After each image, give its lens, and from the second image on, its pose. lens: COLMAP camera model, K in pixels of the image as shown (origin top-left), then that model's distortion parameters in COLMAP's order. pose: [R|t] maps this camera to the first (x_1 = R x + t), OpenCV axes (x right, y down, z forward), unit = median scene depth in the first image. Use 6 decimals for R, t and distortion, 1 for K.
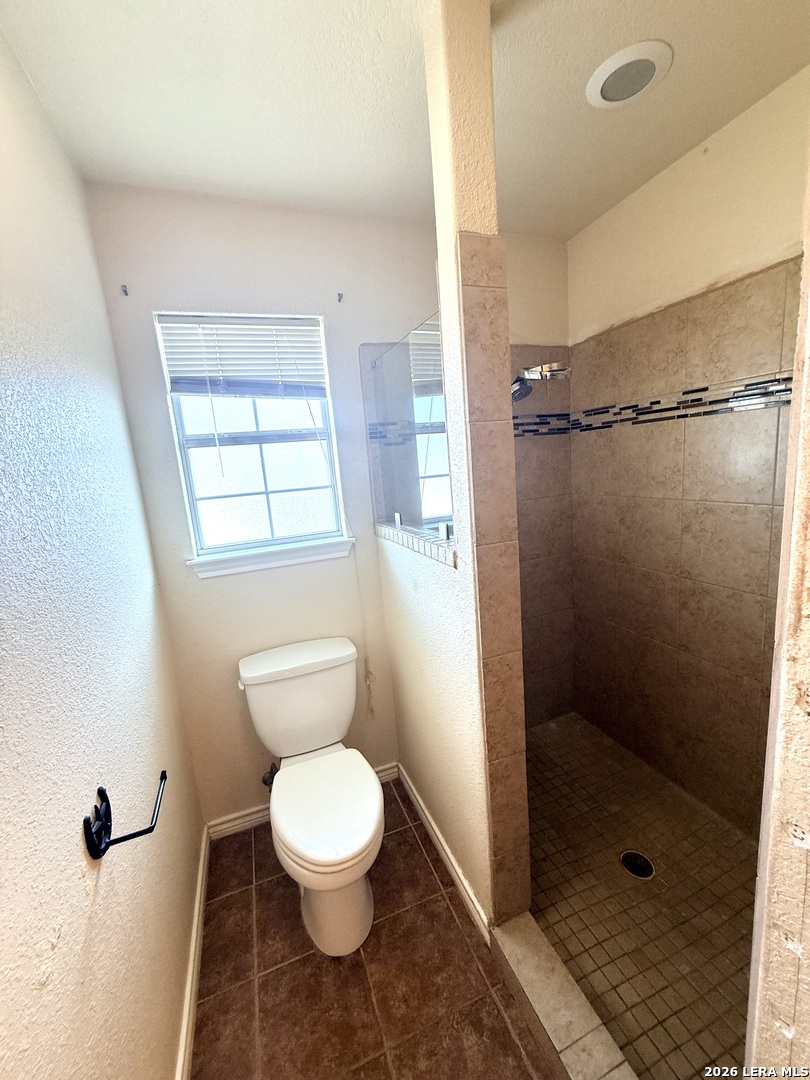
lens RADIAL K [[433.1, 0, 404.7], [0, 433.1, 538.5], [0, 0, 1]] dist [-0.000191, 0.000794]
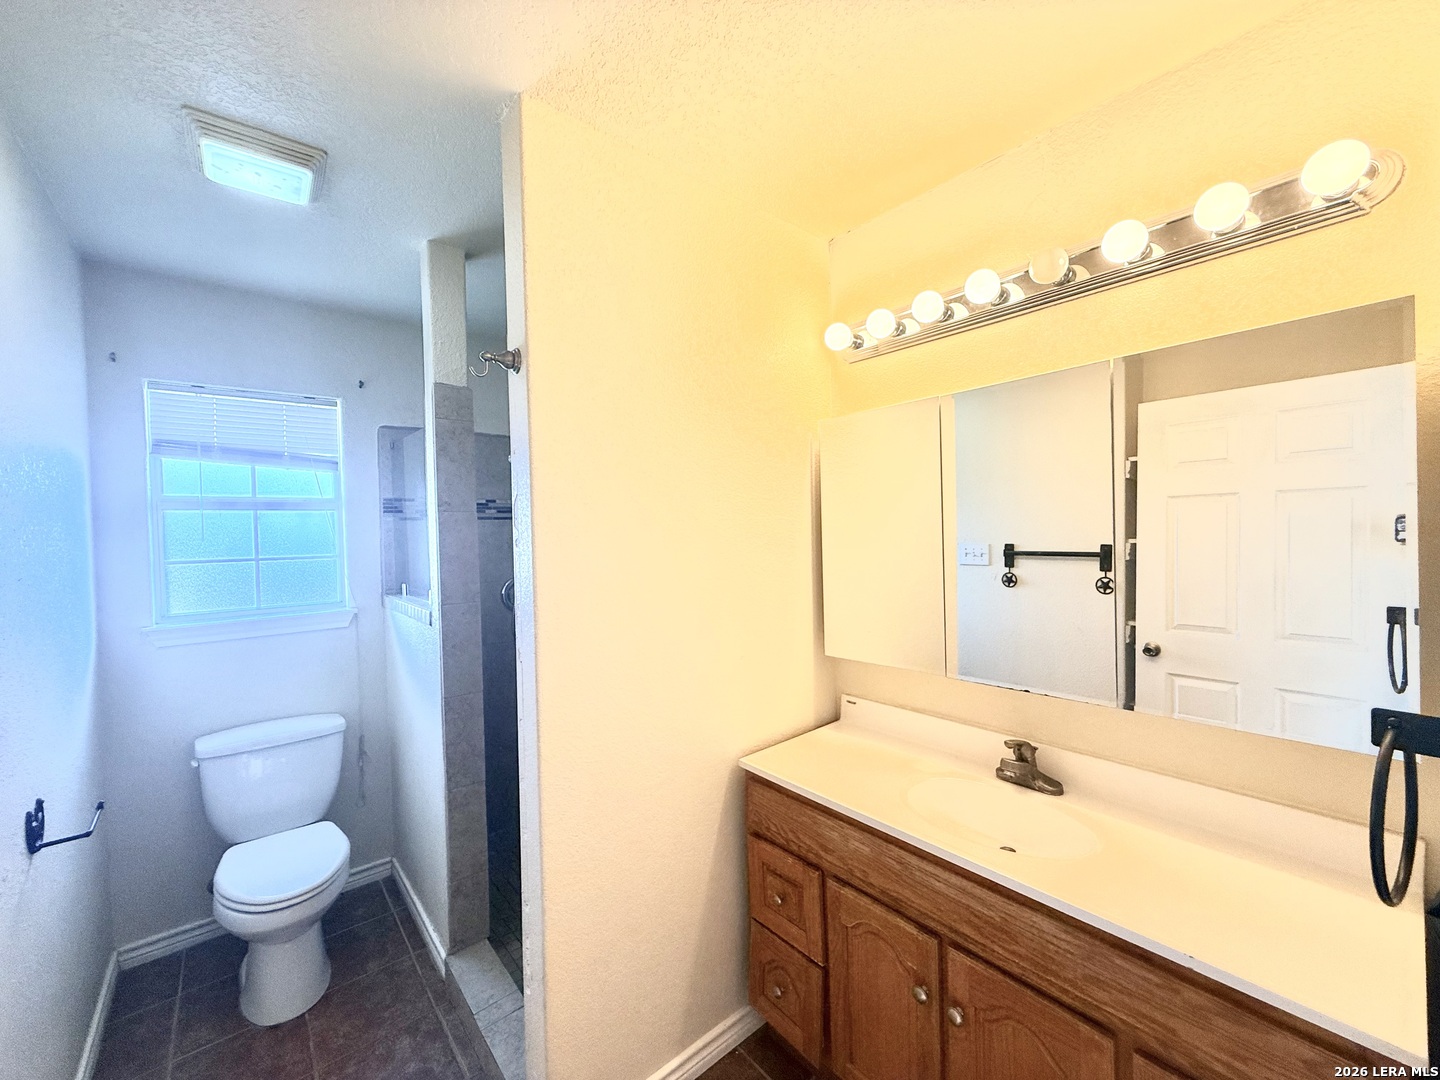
lens RADIAL K [[577.5, 0, 718.0], [0, 577.5, 541.6], [0, 0, 1]] dist [-0.000191, 0.000794]
pose [[0.940183, 0.054585, 0.336267, 0.278895], [0.003274, 0.985586, -0.169141, 0.099604], [-0.340653, 0.160124, 0.926453, -0.720732]]
